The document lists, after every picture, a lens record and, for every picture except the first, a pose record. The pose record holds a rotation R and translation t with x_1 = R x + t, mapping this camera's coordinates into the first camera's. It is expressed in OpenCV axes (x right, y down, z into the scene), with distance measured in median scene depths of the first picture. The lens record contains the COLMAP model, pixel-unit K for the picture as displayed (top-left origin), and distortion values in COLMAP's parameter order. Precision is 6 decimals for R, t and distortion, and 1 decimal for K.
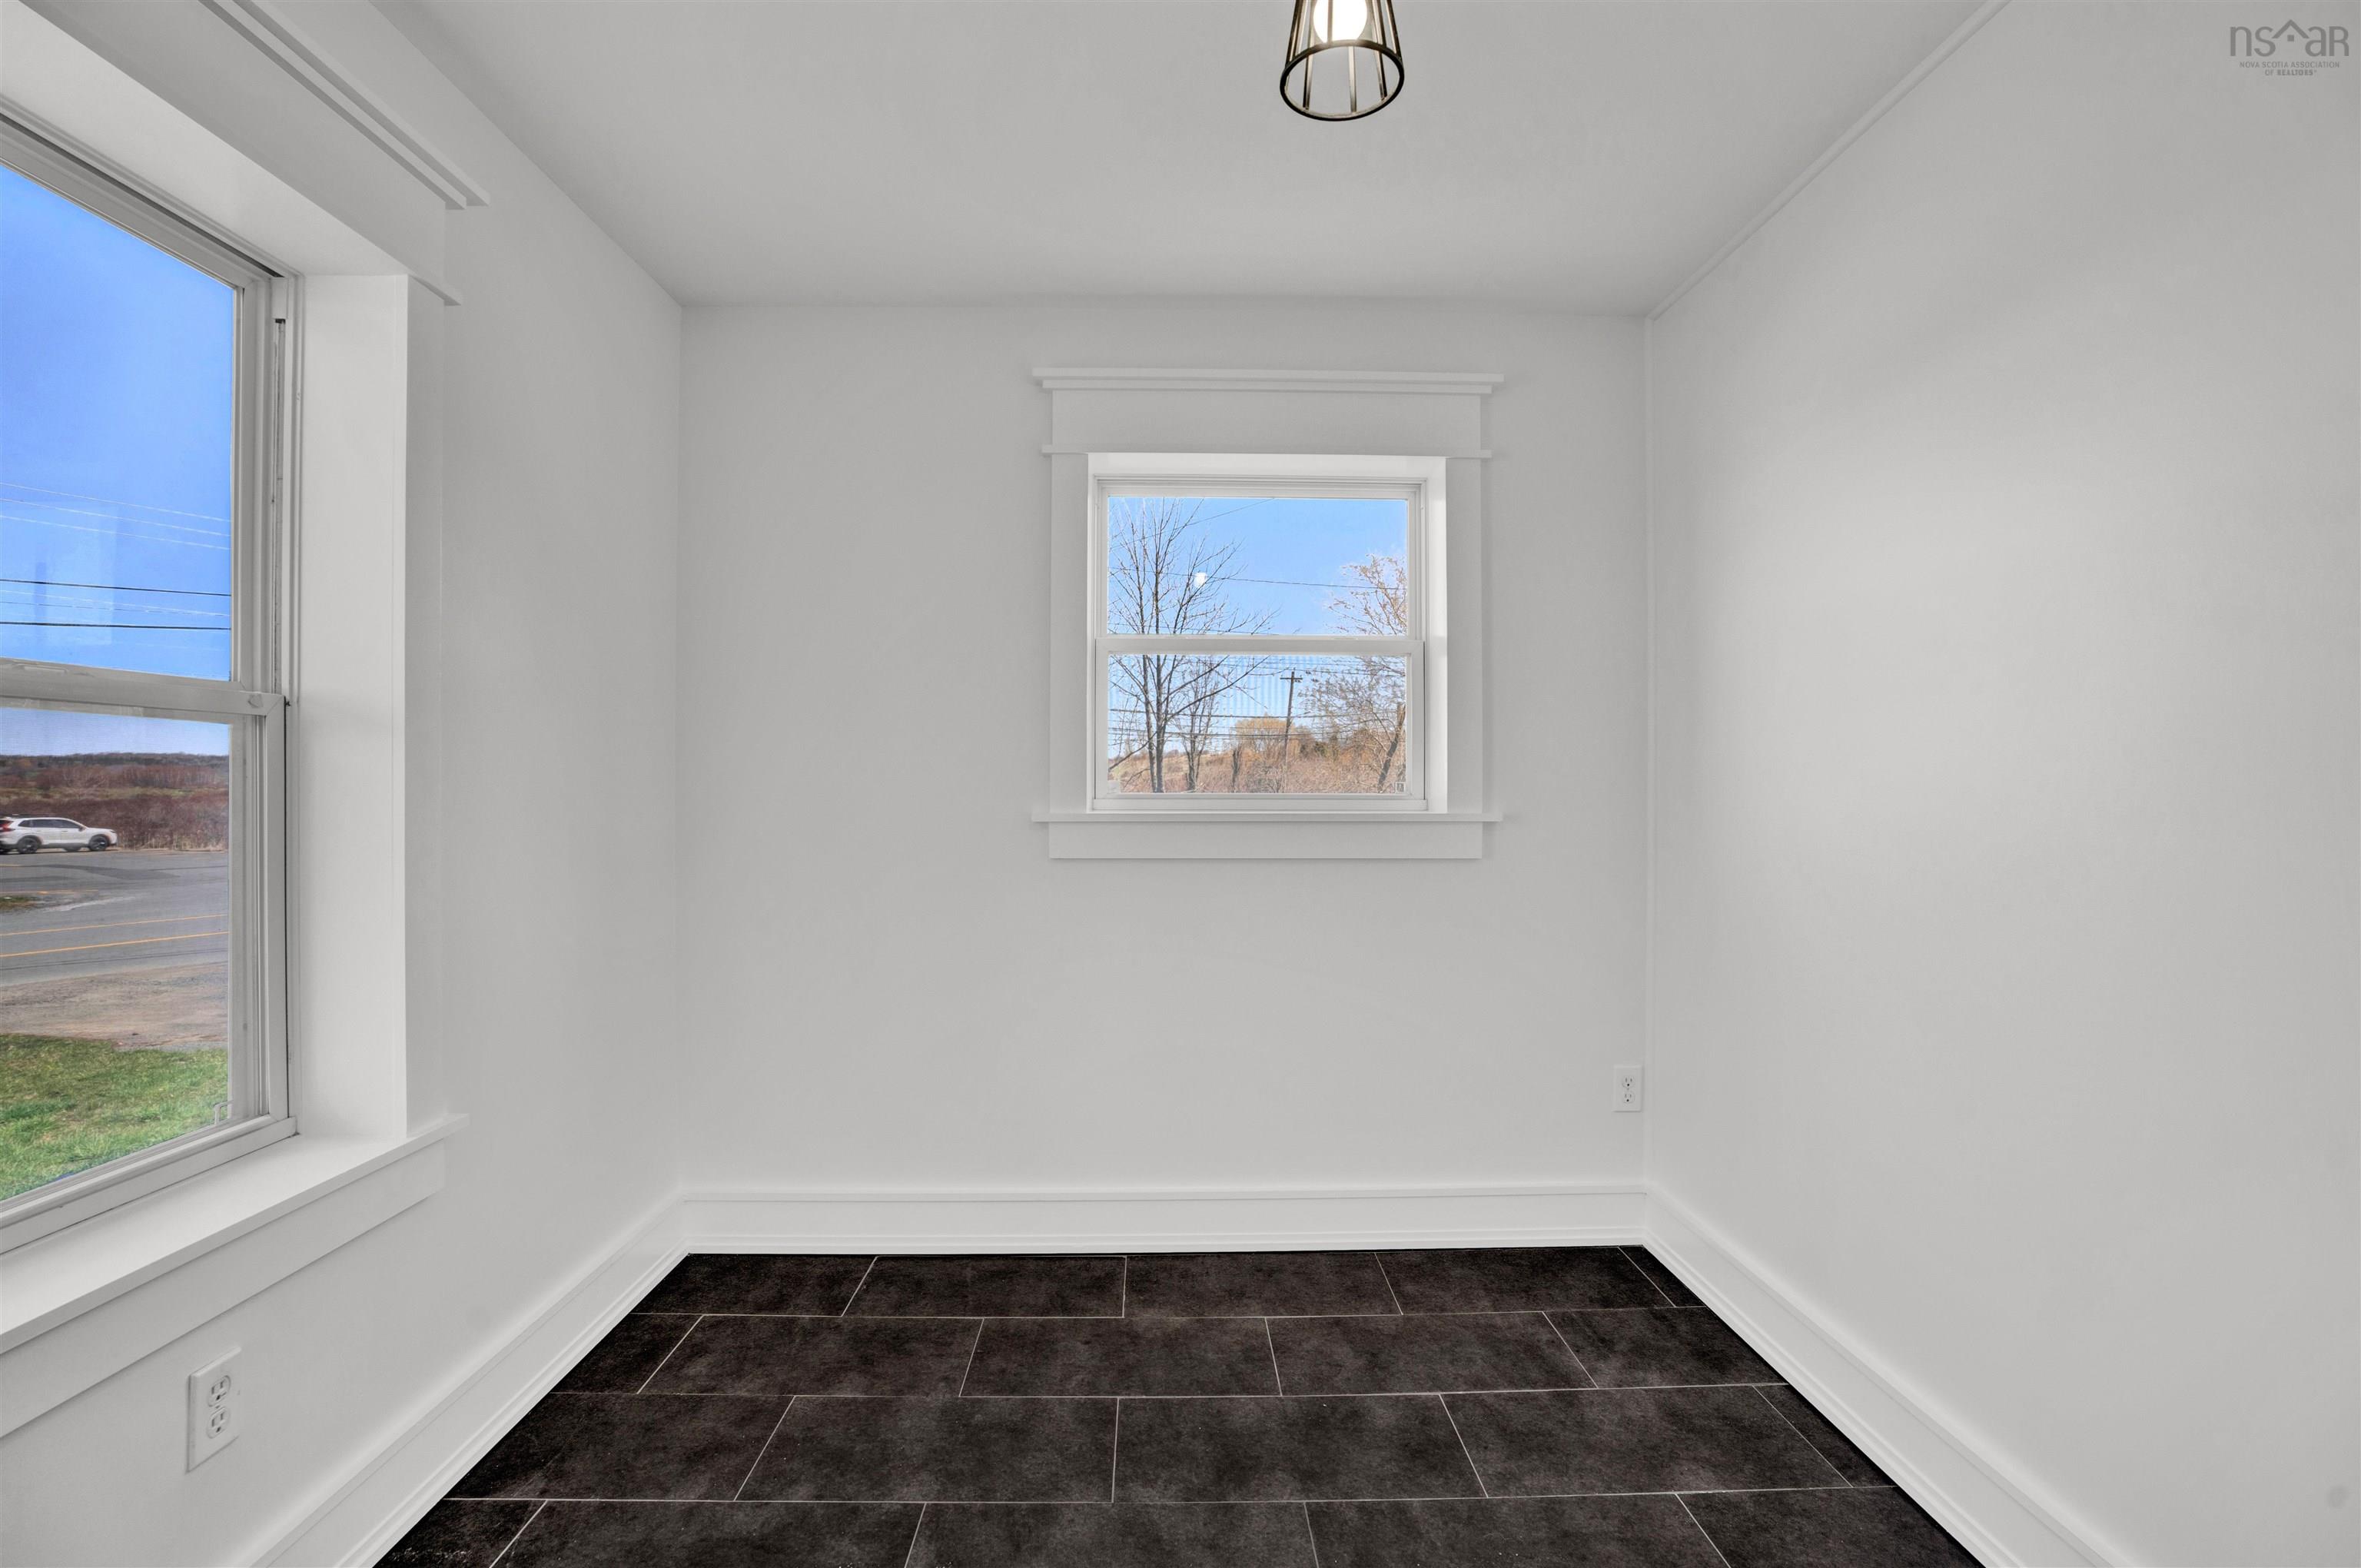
lens RADIAL K [[1075.7, 0, 1172.2], [0, 1075.7, 786.1], [0, 0, 1]] dist [-0.060311, 0.018643]
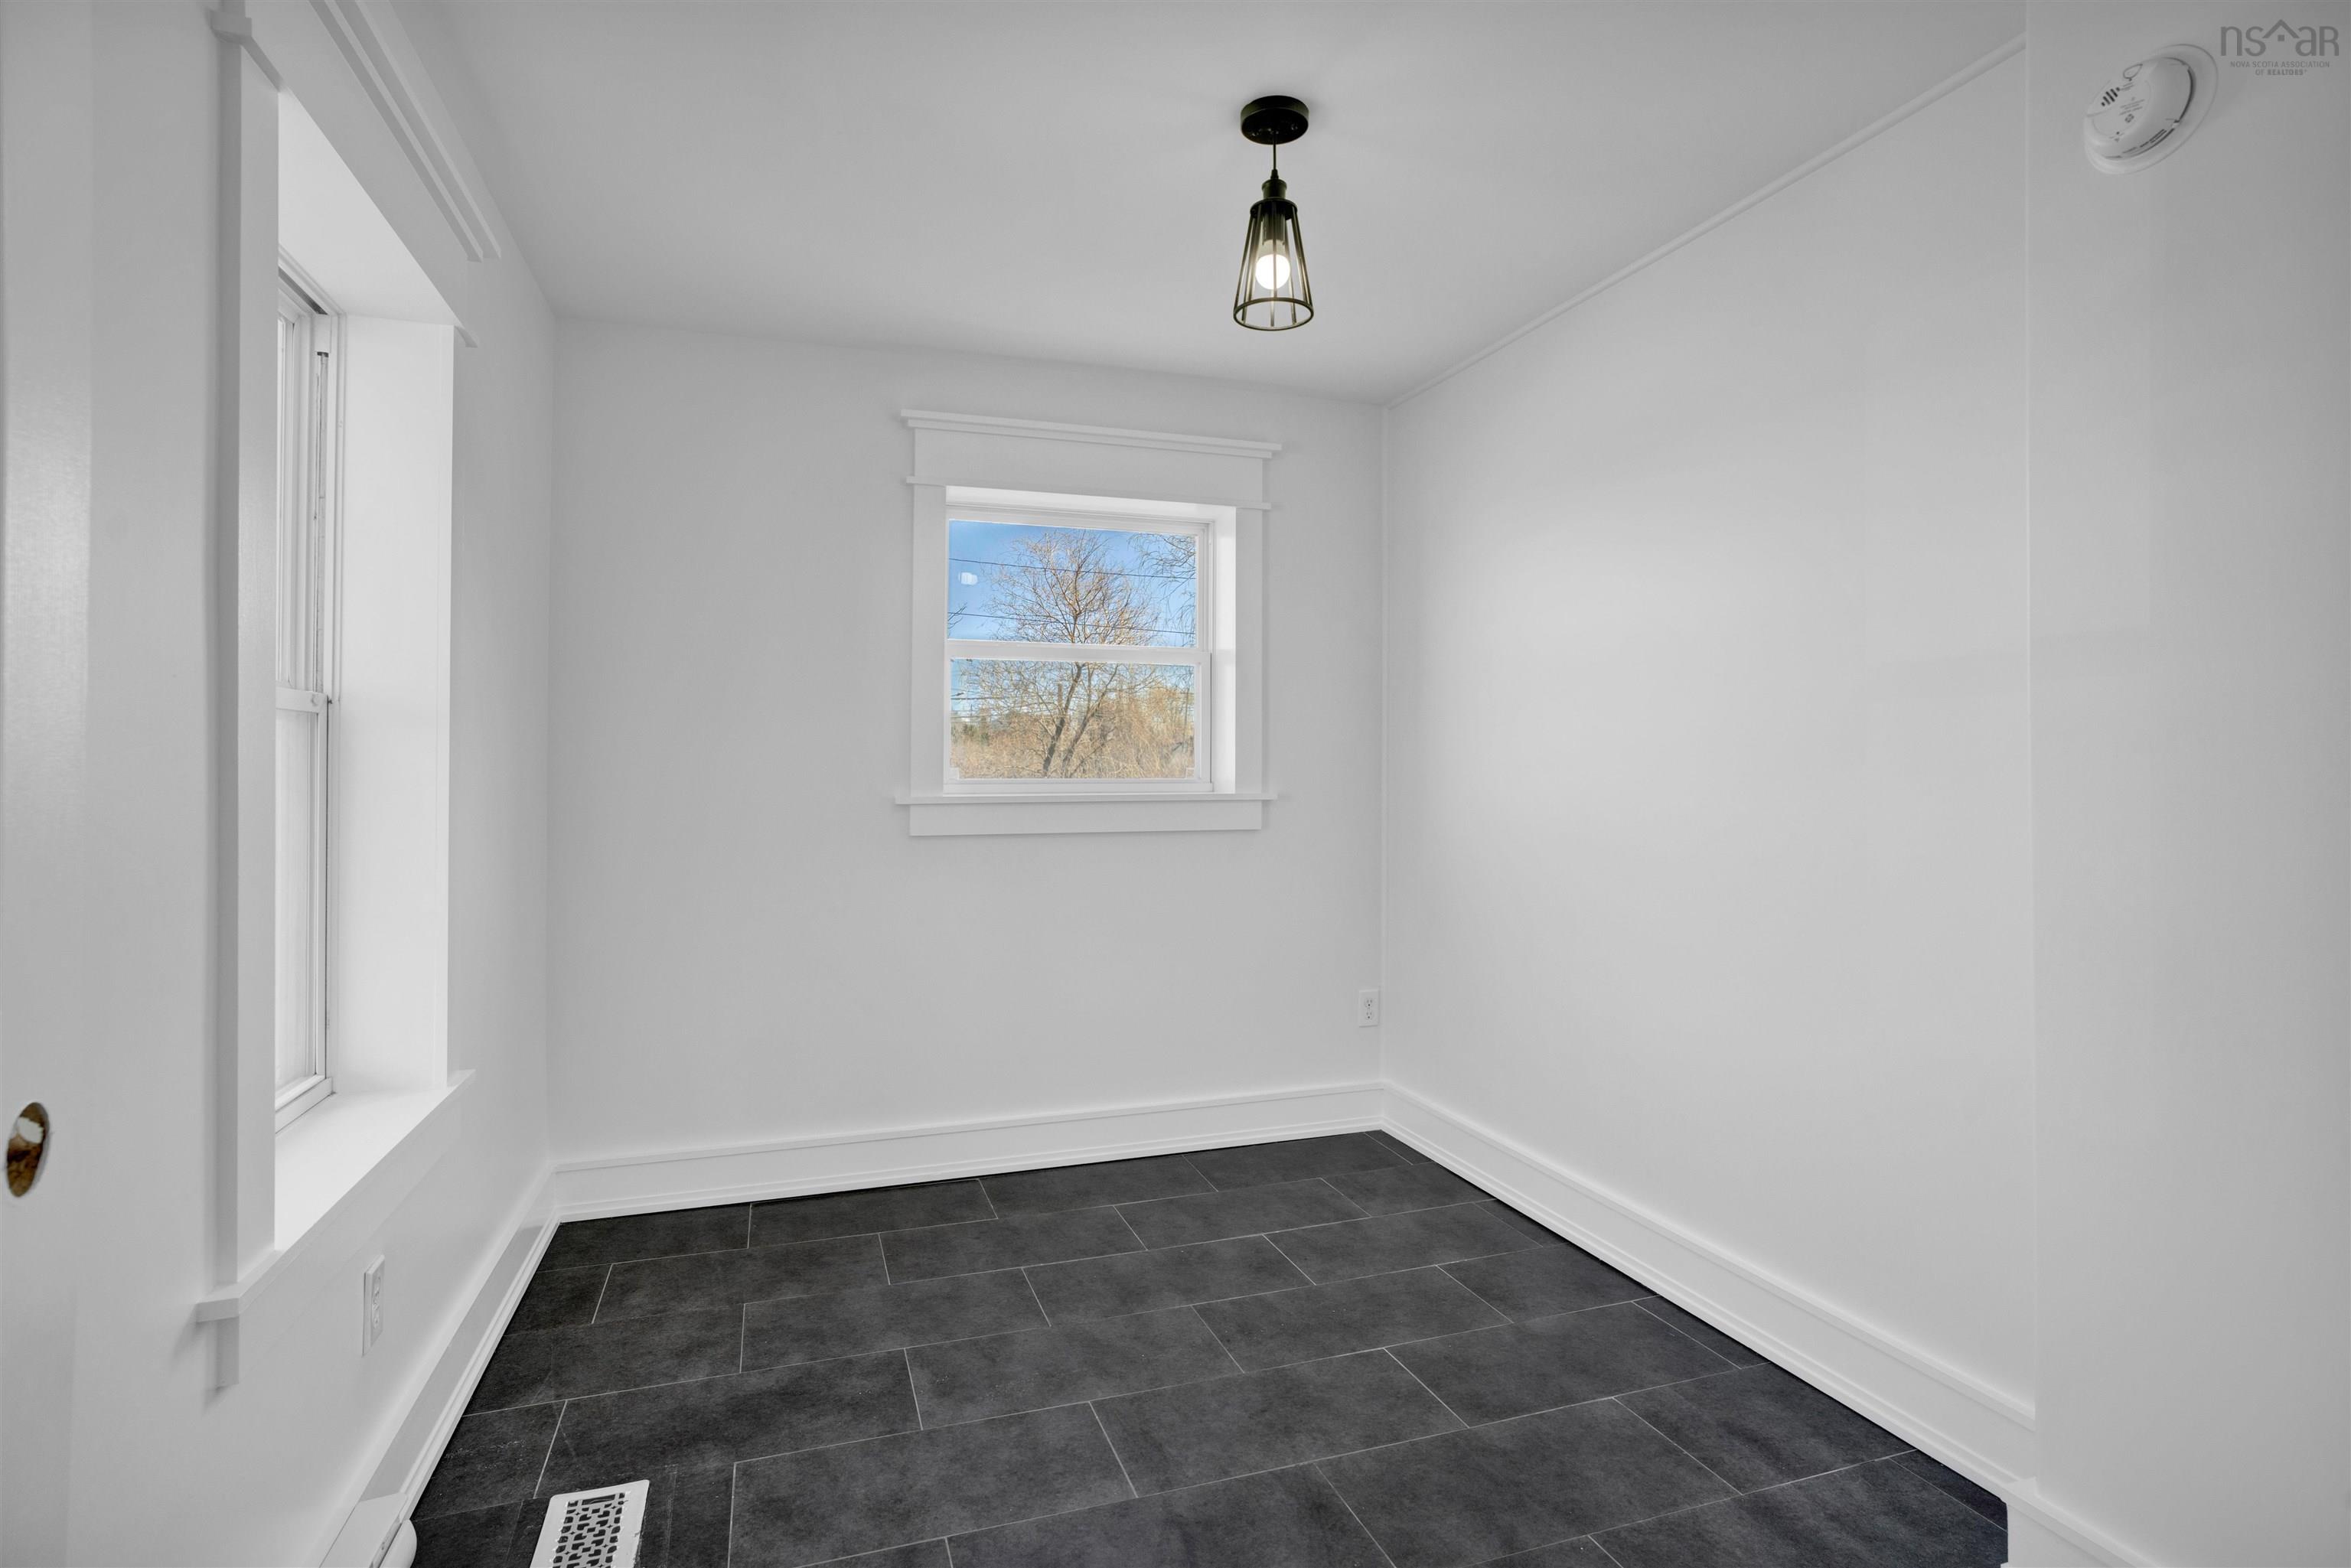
lens RADIAL K [[1139.4, 0, 1175.3], [0, 1139.4, 773.0], [0, 0, 1]] dist [-0.077709, 0.044281]
pose [[0.952120, -0.005322, 0.305679, -0.267579], [0.004991, 0.999986, 0.001867, -0.001102], [-0.305684, -0.000252, 0.952133, -0.293195]]
